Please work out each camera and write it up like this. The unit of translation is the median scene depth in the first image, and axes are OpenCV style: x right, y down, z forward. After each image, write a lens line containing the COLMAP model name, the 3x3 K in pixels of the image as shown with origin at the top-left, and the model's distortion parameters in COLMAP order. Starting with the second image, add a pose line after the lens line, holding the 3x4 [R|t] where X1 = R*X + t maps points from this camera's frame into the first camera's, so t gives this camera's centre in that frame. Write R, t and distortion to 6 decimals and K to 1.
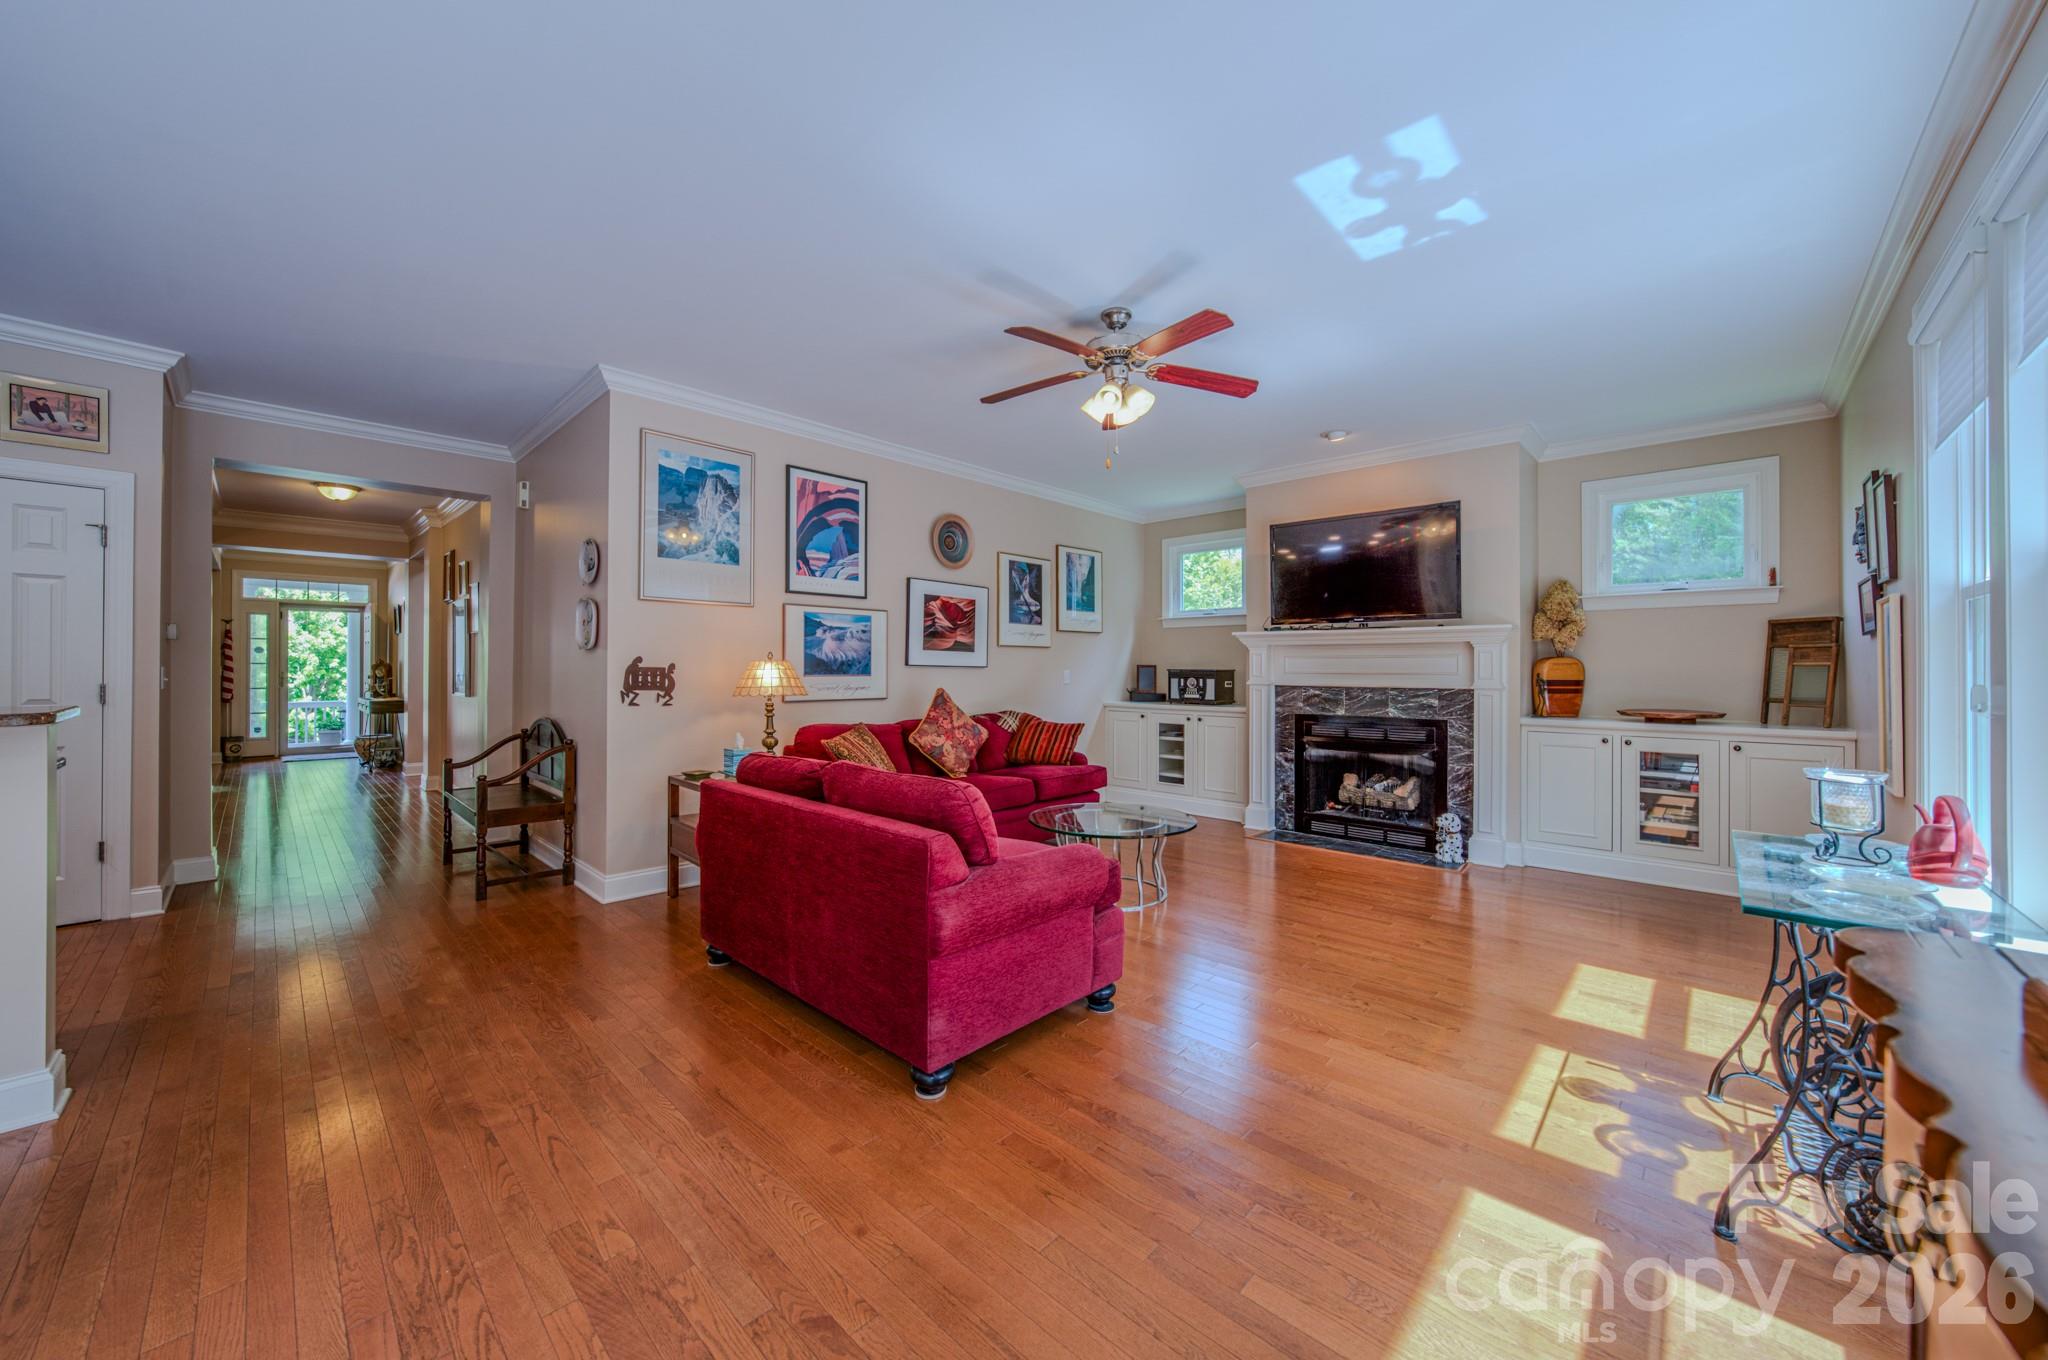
lens RADIAL K [[736.8, 0, 1021.3], [0, 736.8, 667.8], [0, 0, 1]] dist [-0.025146, 0.006853]
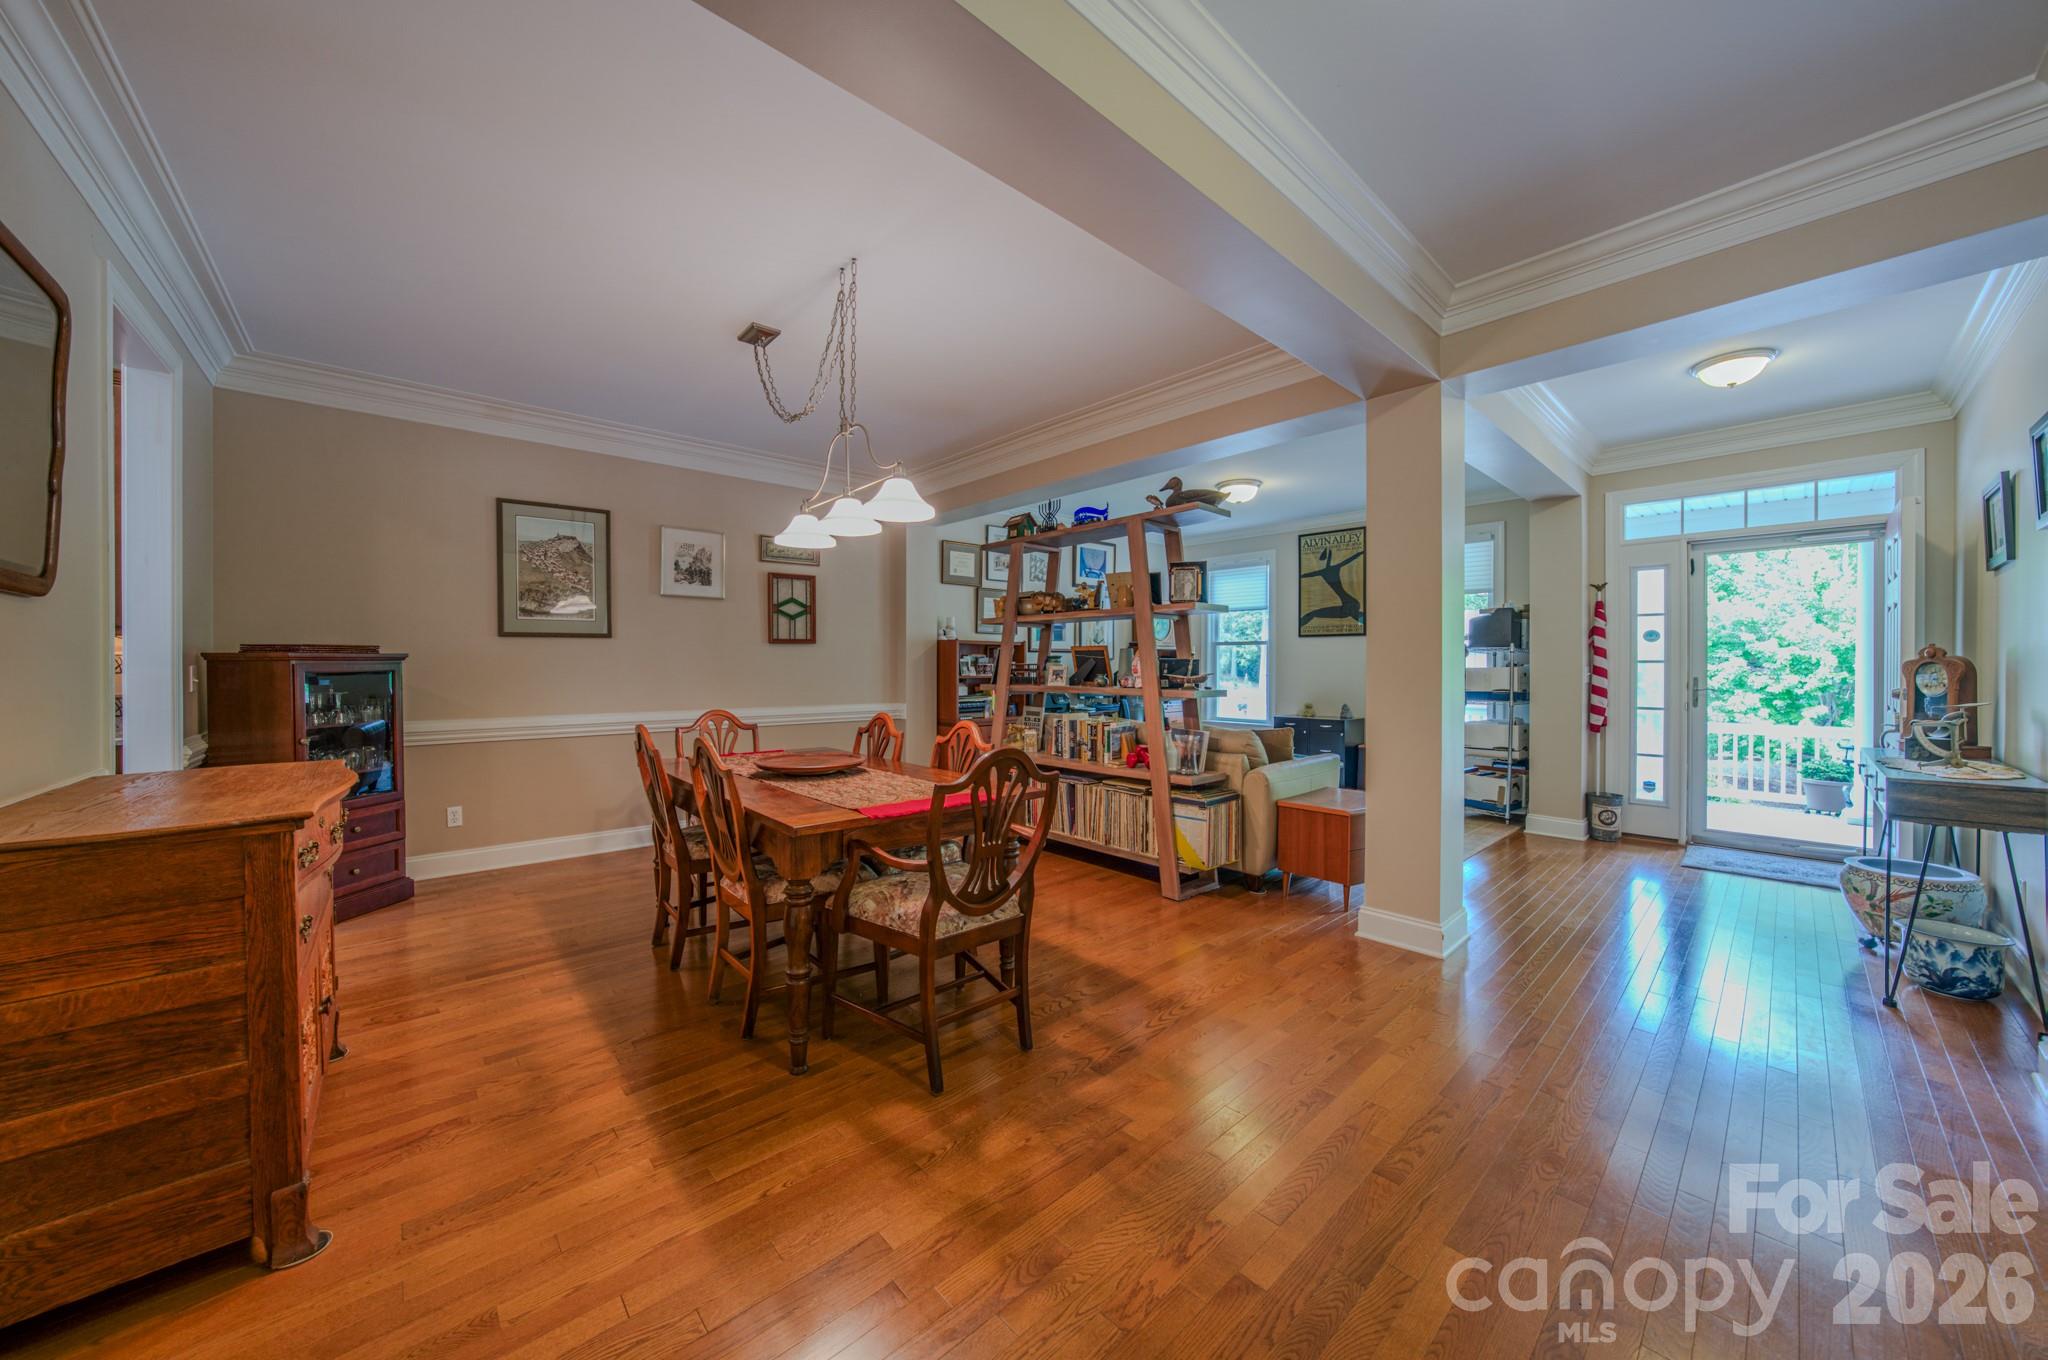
lens RADIAL K [[703.9, 0, 1025.2], [0, 703.9, 670.1], [0, 0, 1]] dist [-0.032883, 0.009306]
pose [[-0.080324, -0.000058, -0.996769, -0.984583], [0.001121, 0.999999, -0.000148, -0.000397], [0.996768, -0.001129, -0.080324, 1.114790]]
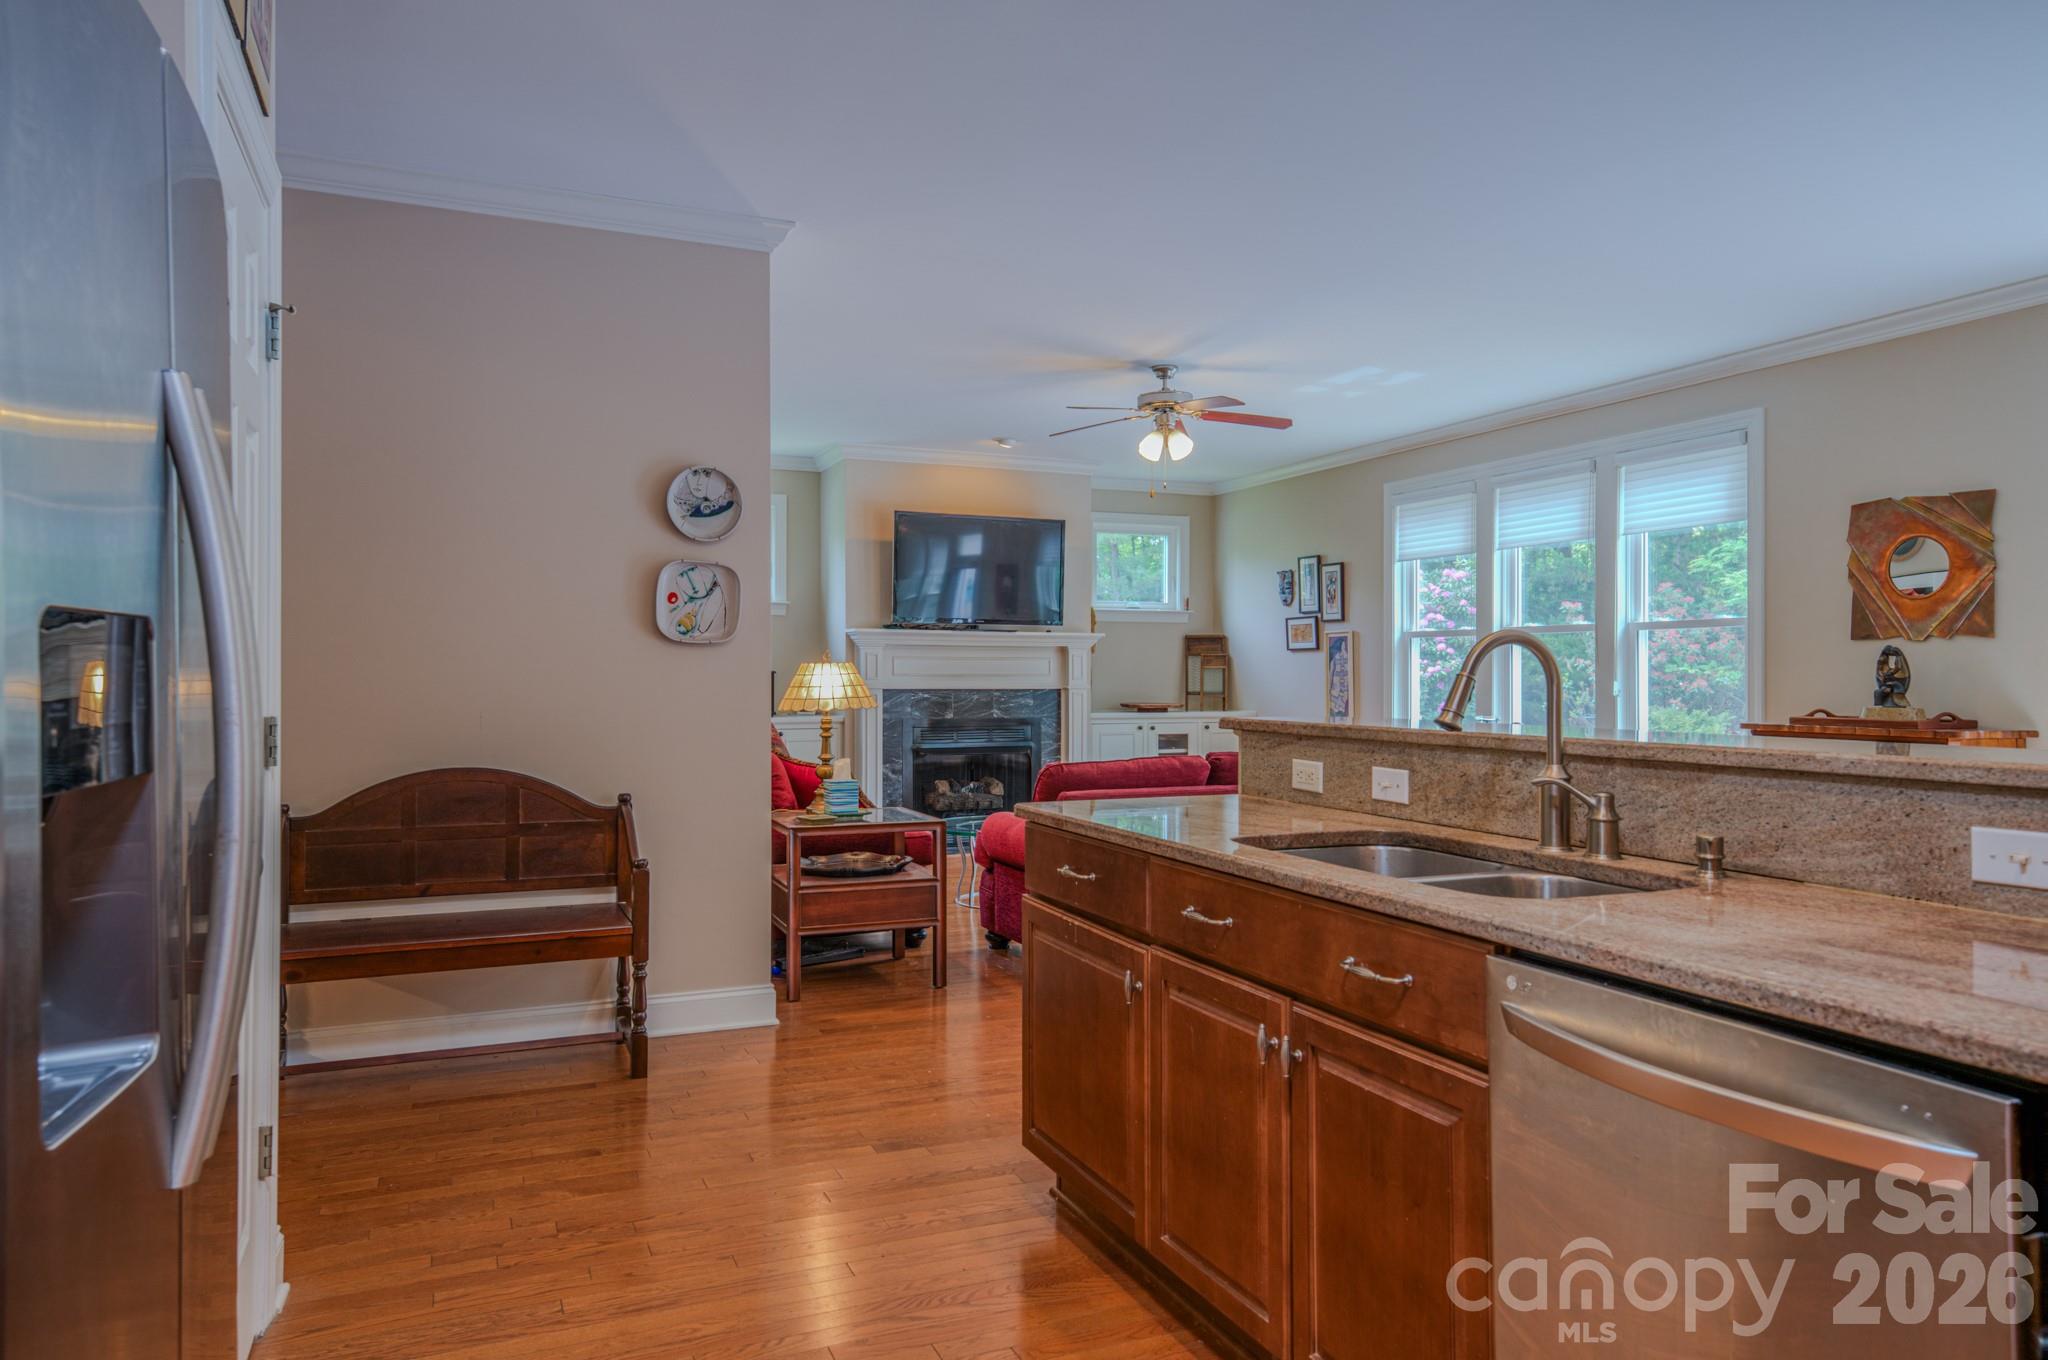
lens RADIAL K [[1329.3, 0, 1027.1], [0, 1329.3, 668.6], [0, 0, 1]] dist [0.027981, 0.002668]
pose [[0.395462, -0.000180, 0.918482, -1.233628], [-0.003897, 0.999991, 0.001874, -0.005324], [-0.918474, -0.004321, 0.395457, 0.235768]]
